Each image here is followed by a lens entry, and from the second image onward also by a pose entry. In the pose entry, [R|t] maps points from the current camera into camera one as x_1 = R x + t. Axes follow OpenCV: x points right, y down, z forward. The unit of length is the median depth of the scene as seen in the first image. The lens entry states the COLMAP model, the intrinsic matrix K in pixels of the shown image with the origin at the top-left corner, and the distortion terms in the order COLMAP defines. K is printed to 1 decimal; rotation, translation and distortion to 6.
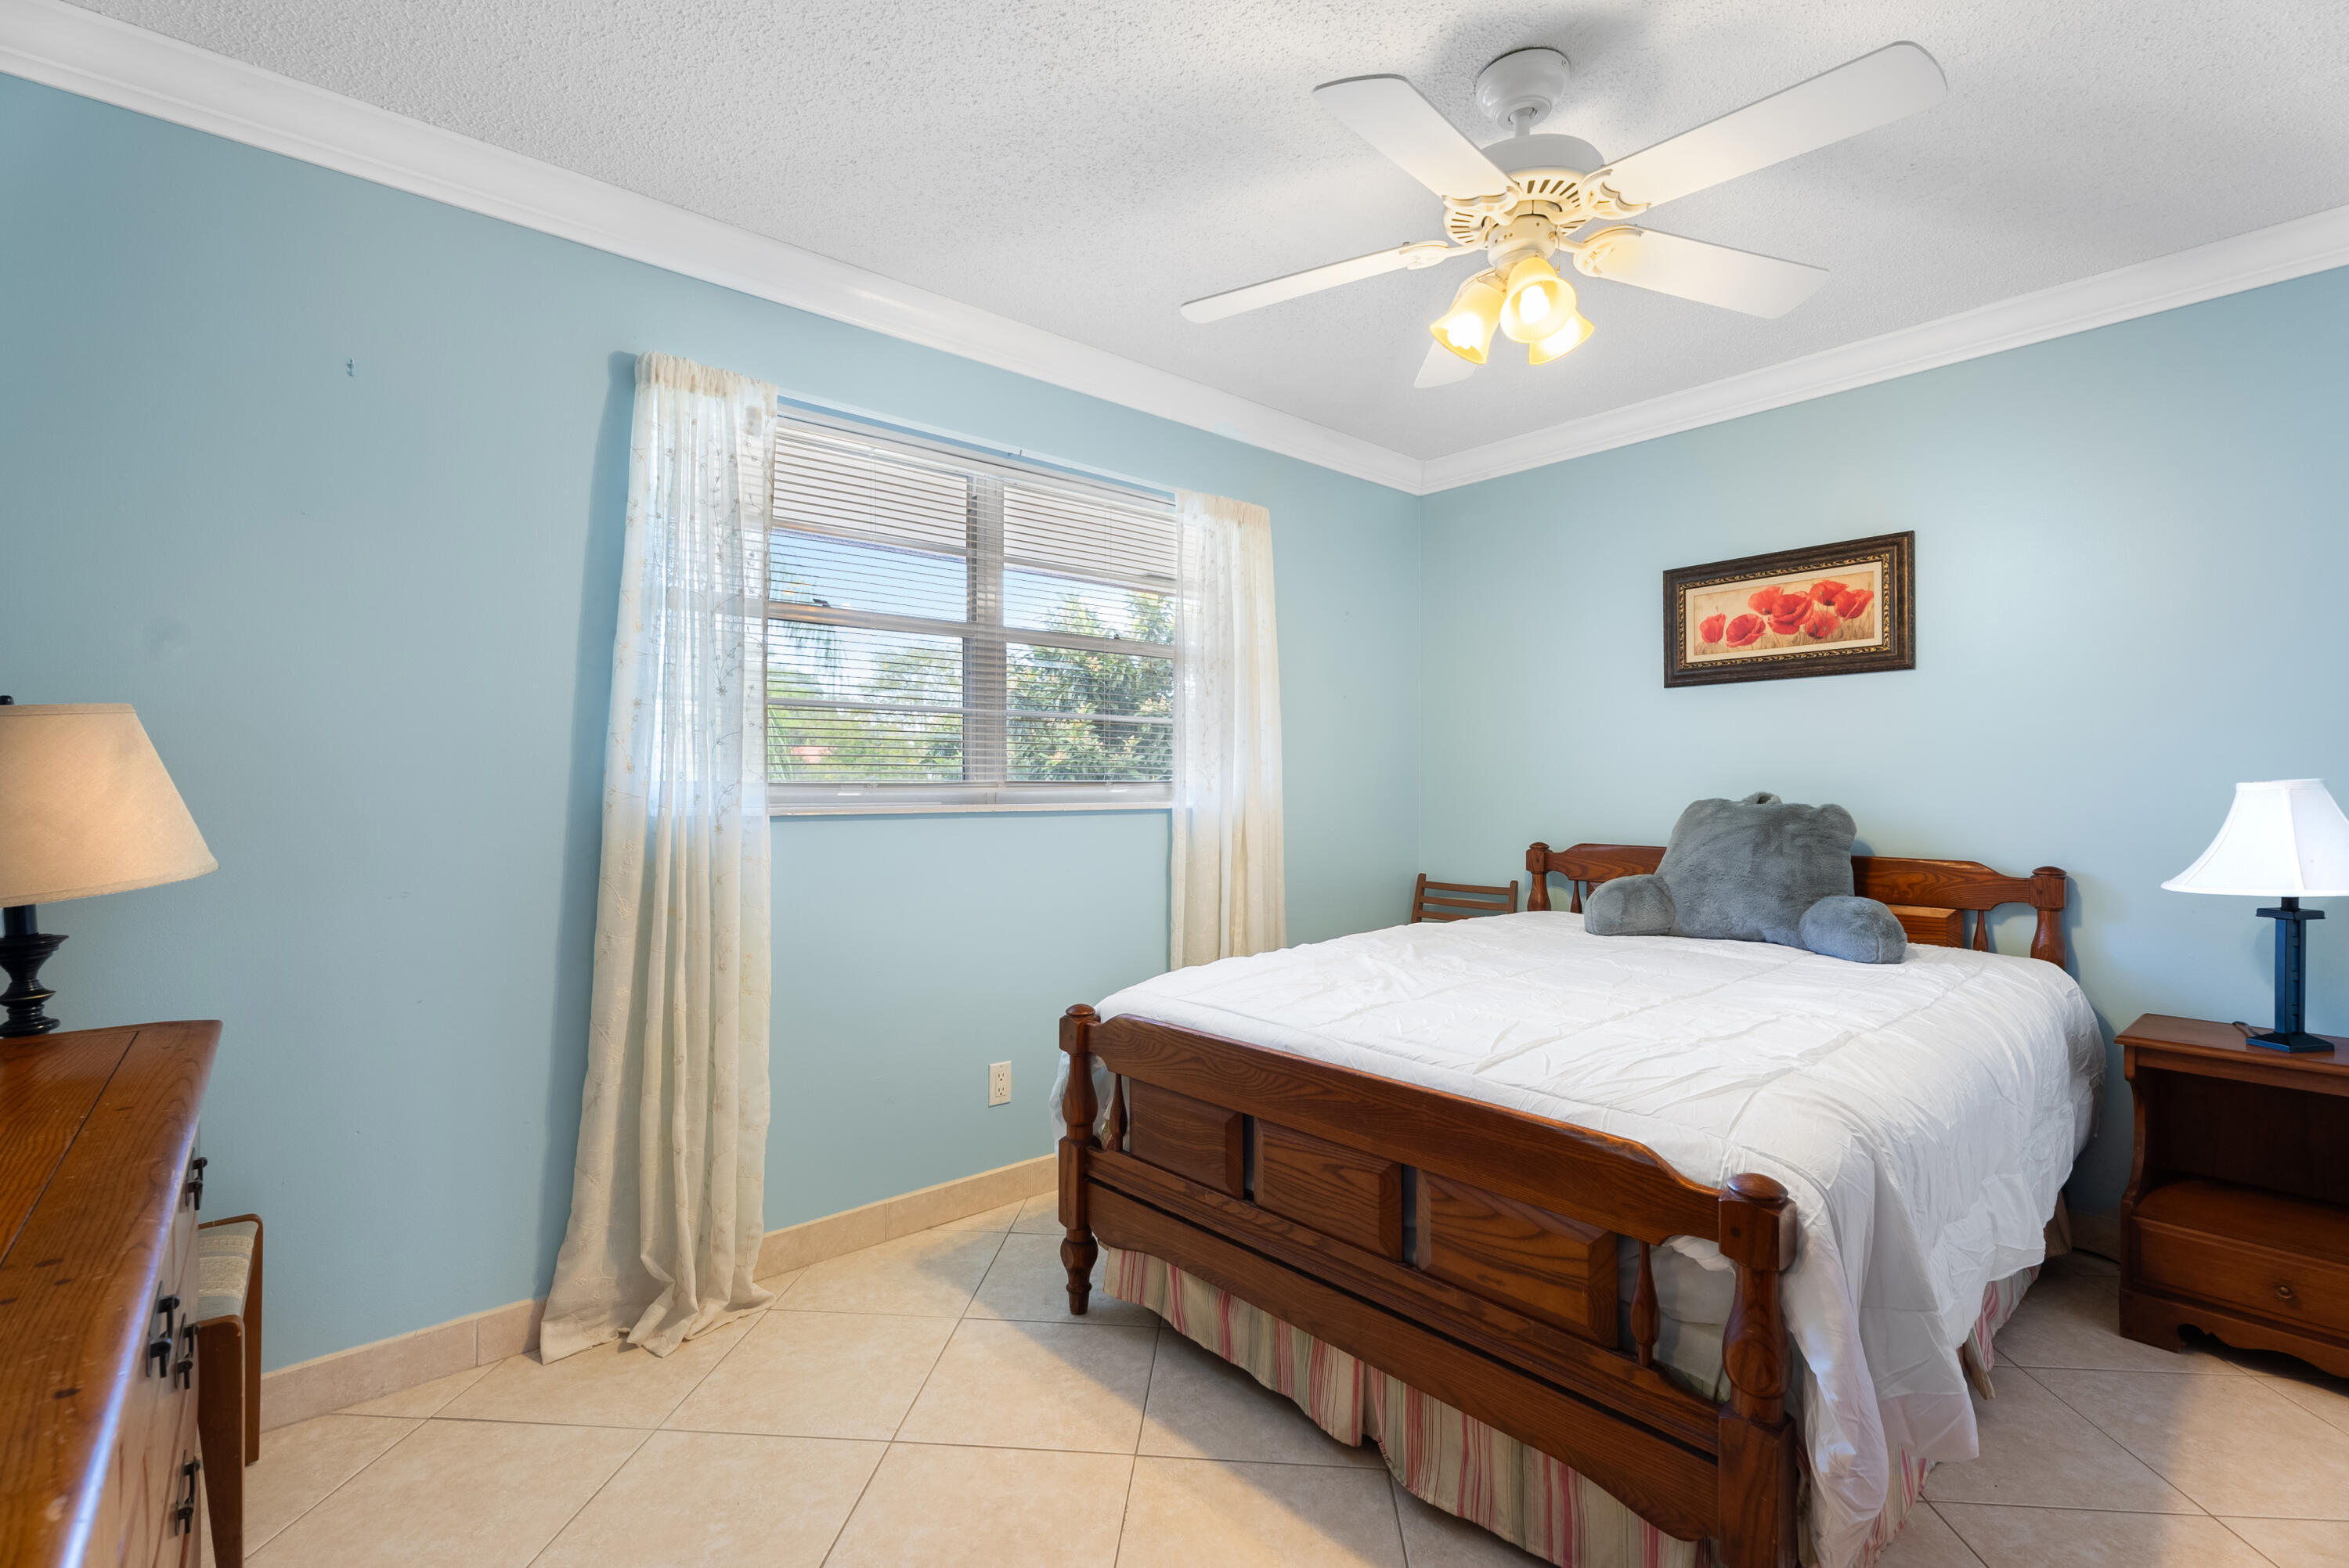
lens RADIAL K [[1069.9, 0, 1217.0], [0, 1069.9, 783.0], [0, 0, 1]] dist [0.023106, 0.000045]
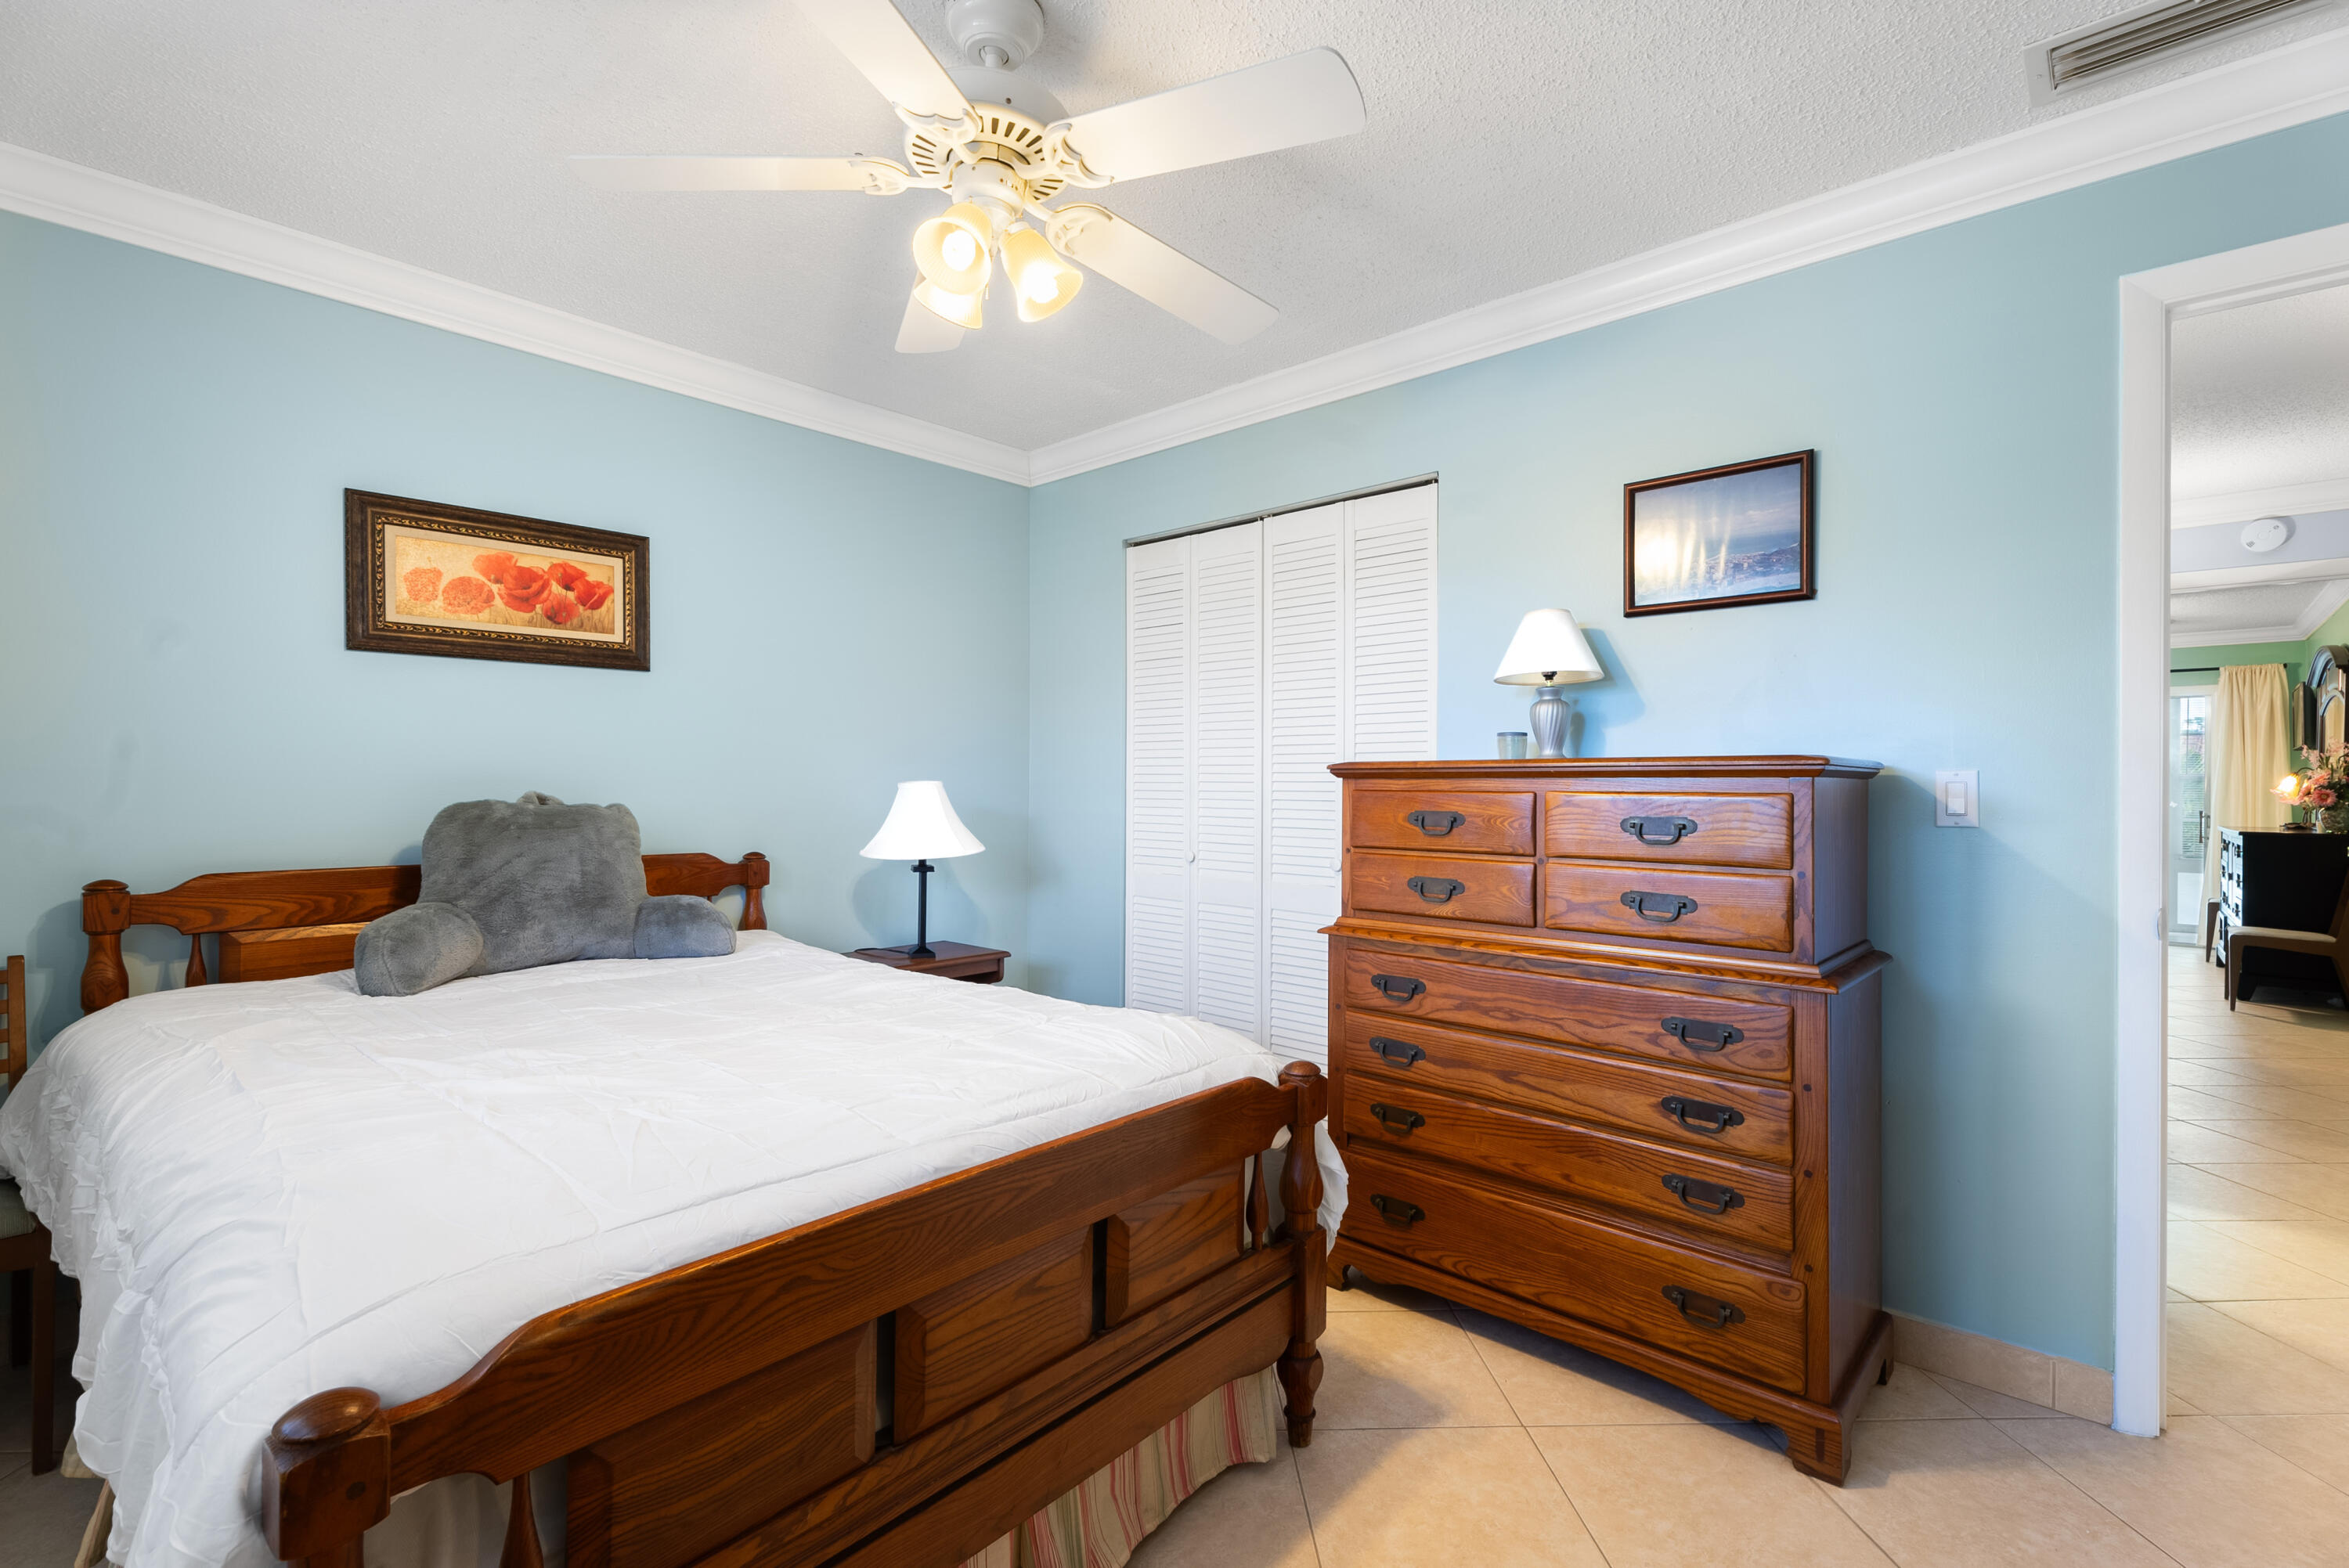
lens RADIAL K [[1058.1, 0, 1171.2], [0, 1058.1, 770.8], [0, 0, 1]] dist [-0.003235, -0.000527]
pose [[-0.088823, 0.016043, 0.995918, -0.384987], [-0.004102, 0.999856, -0.016472, 0.003280], [-0.996039, -0.005549, -0.088745, 0.571436]]
